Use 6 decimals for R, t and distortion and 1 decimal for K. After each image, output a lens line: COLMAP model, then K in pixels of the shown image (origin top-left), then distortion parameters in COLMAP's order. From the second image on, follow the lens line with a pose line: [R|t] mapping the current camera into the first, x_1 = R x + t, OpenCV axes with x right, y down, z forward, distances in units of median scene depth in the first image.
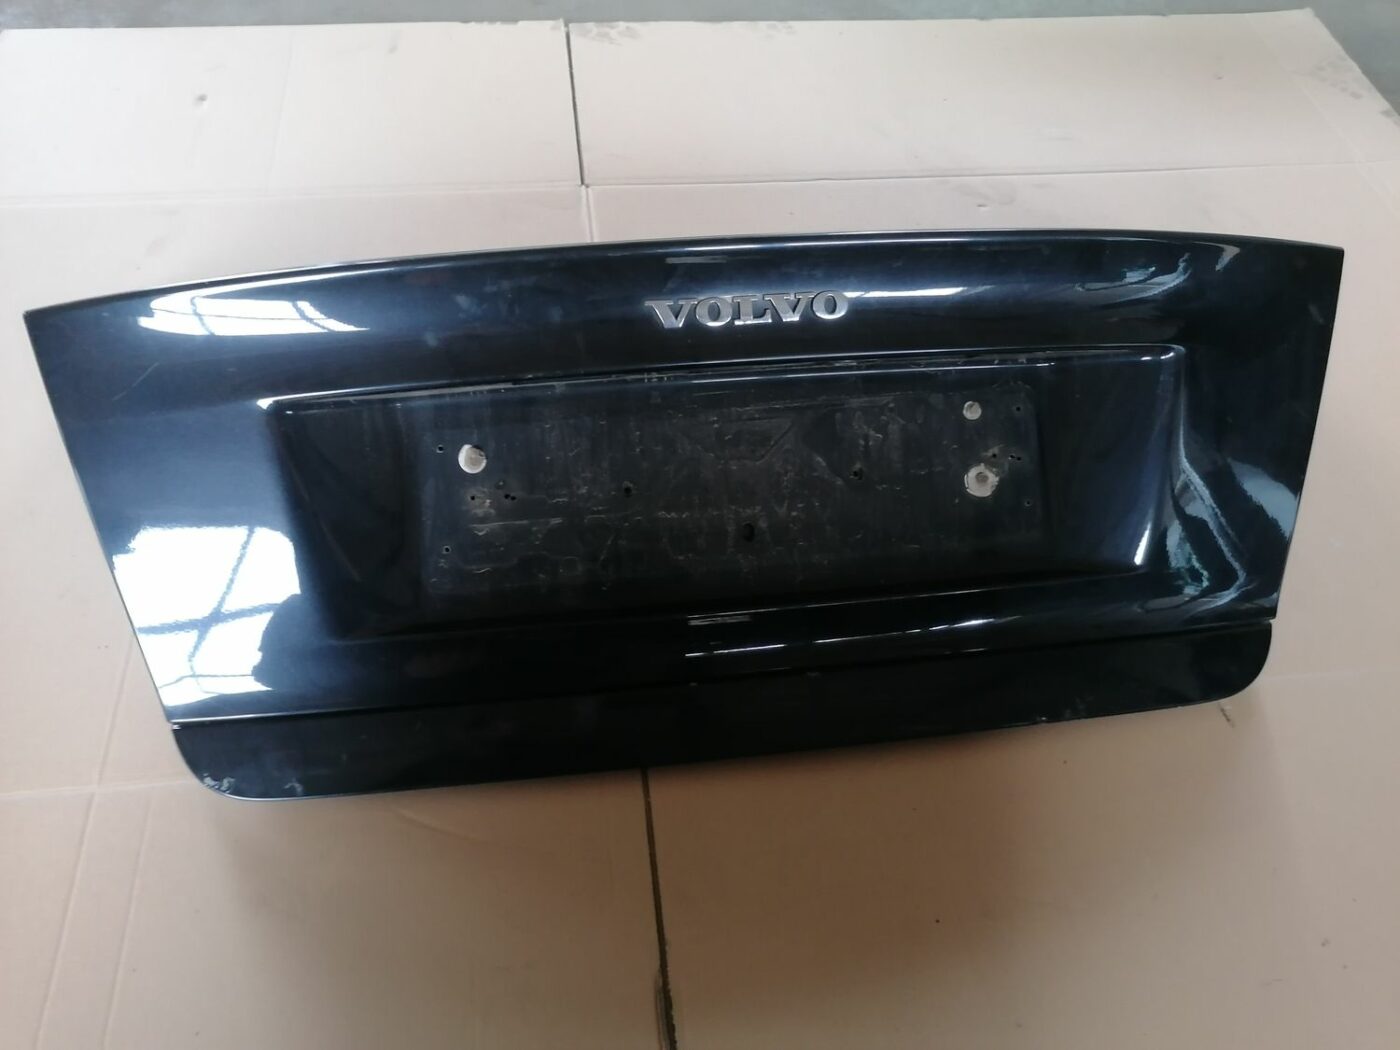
lens RADIAL K [[1070.6, 0, 735.9], [0, 1070.6, 543.1], [0, 0, 1]] dist [0.082189, -0.129262]
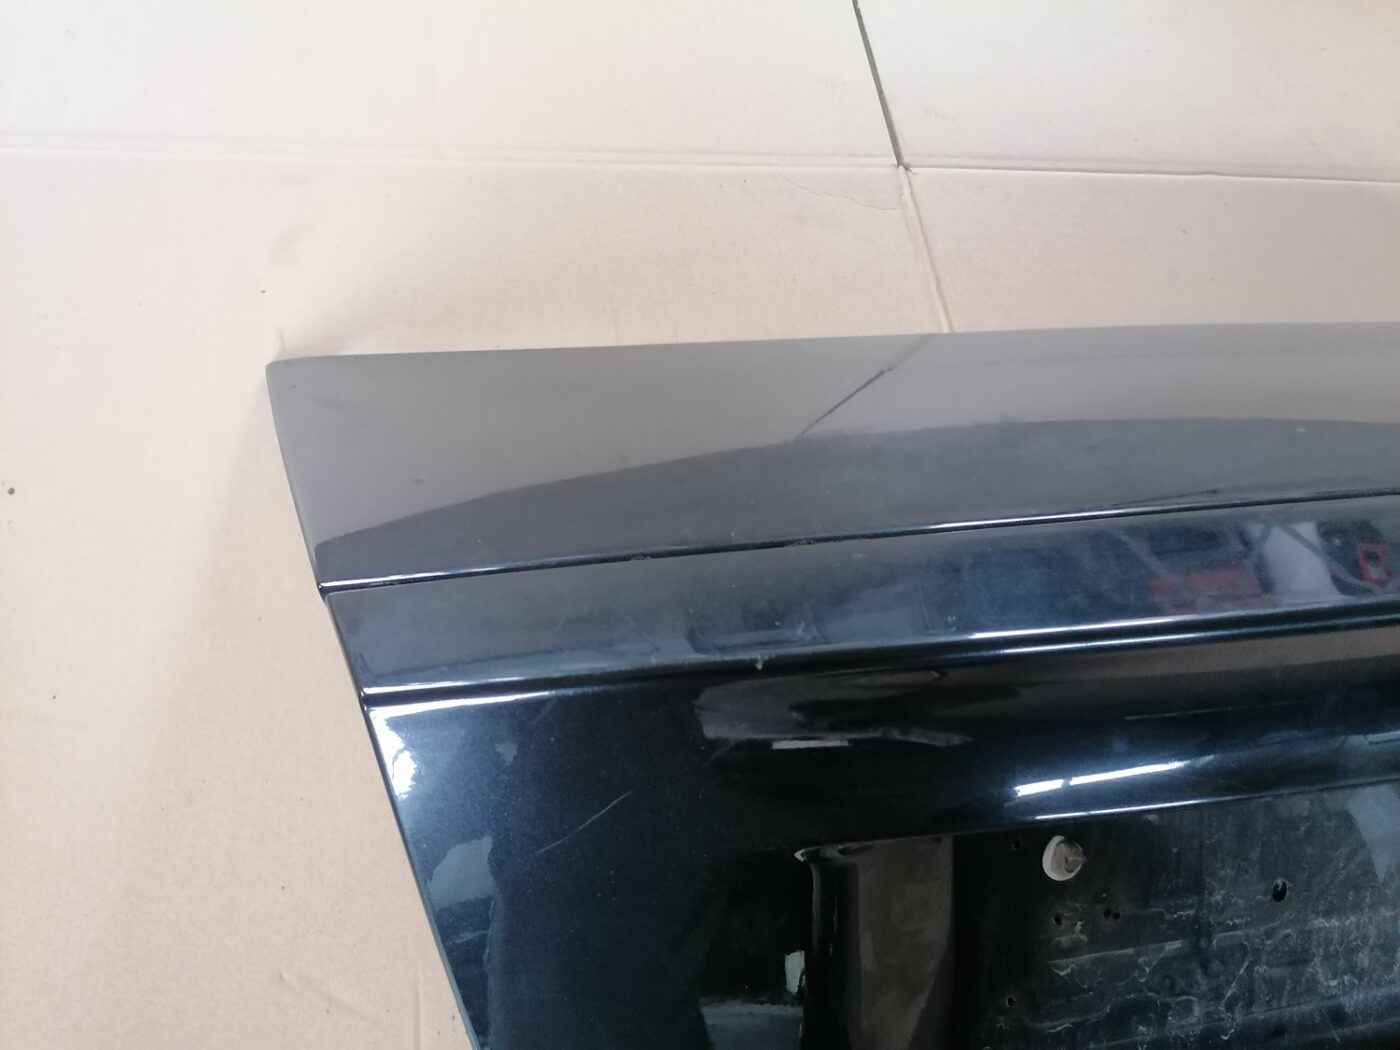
lens RADIAL K [[1070.6, 0, 735.9], [0, 1070.6, 543.1], [0, 0, 1]] dist [0.082189, -0.129262]
pose [[0.990523, 0.040465, 0.131251, -0.489249], [-0.065599, 0.978954, 0.193250, -0.337579], [-0.120669, -0.200028, 0.972331, 0.458095]]
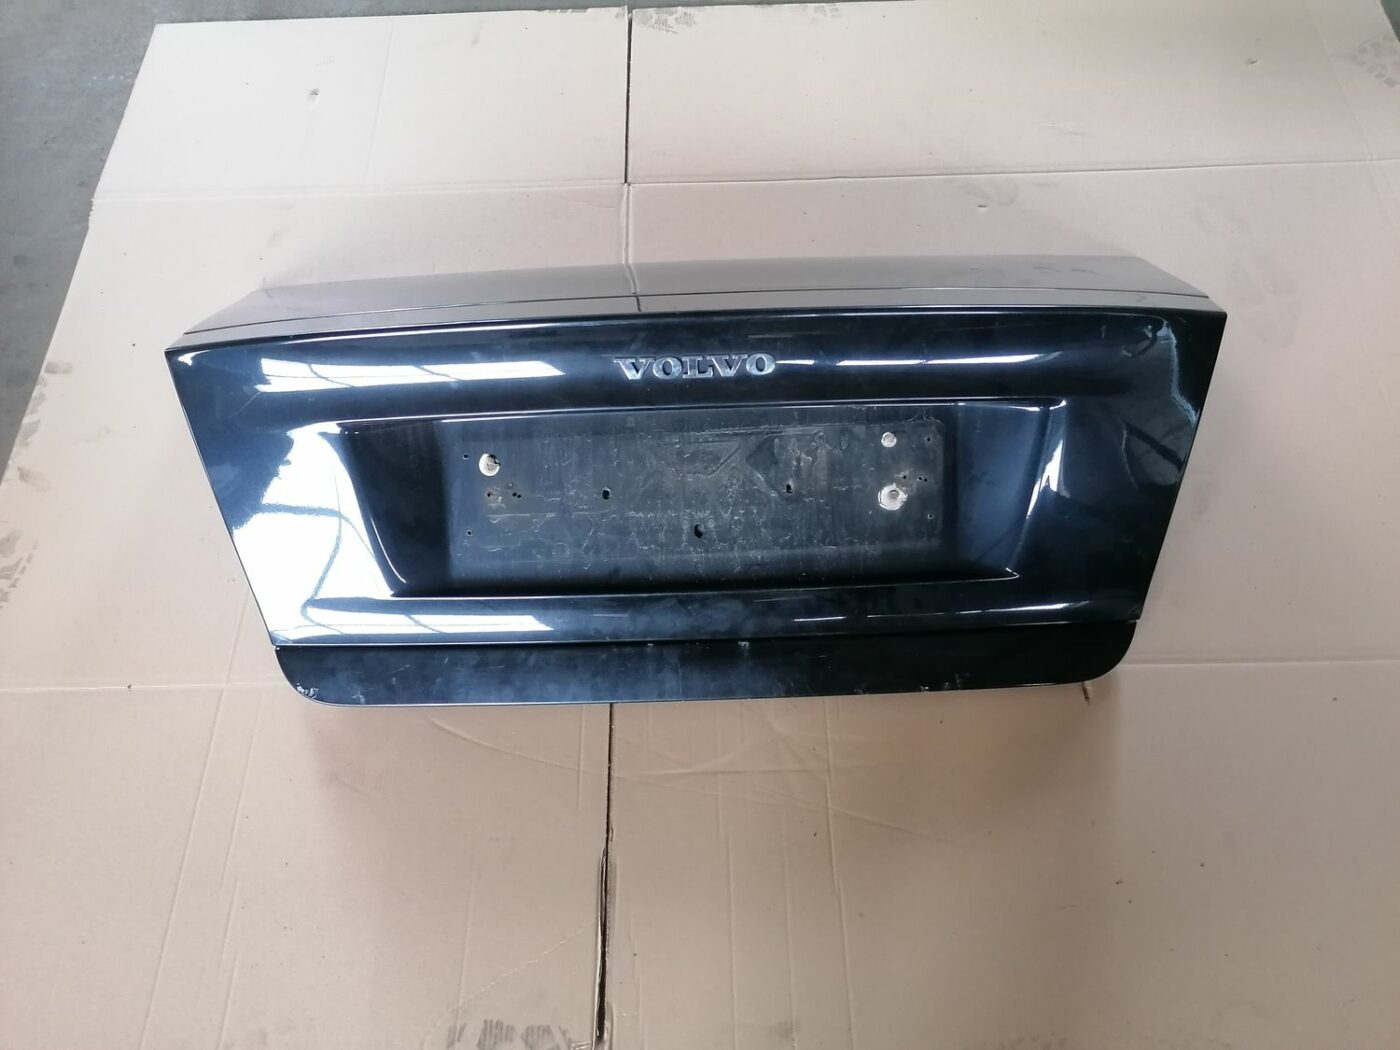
lens RADIAL K [[1064.4, 0, 733.8], [0, 1064.4, 551.8], [0, 0, 1]] dist [0.072663, -0.093610]
pose [[0.990645, 0.066142, -0.119366, 0.204211], [-0.048978, 0.988742, 0.141389, -0.165409], [0.127374, -0.134219, 0.982731, -0.246062]]
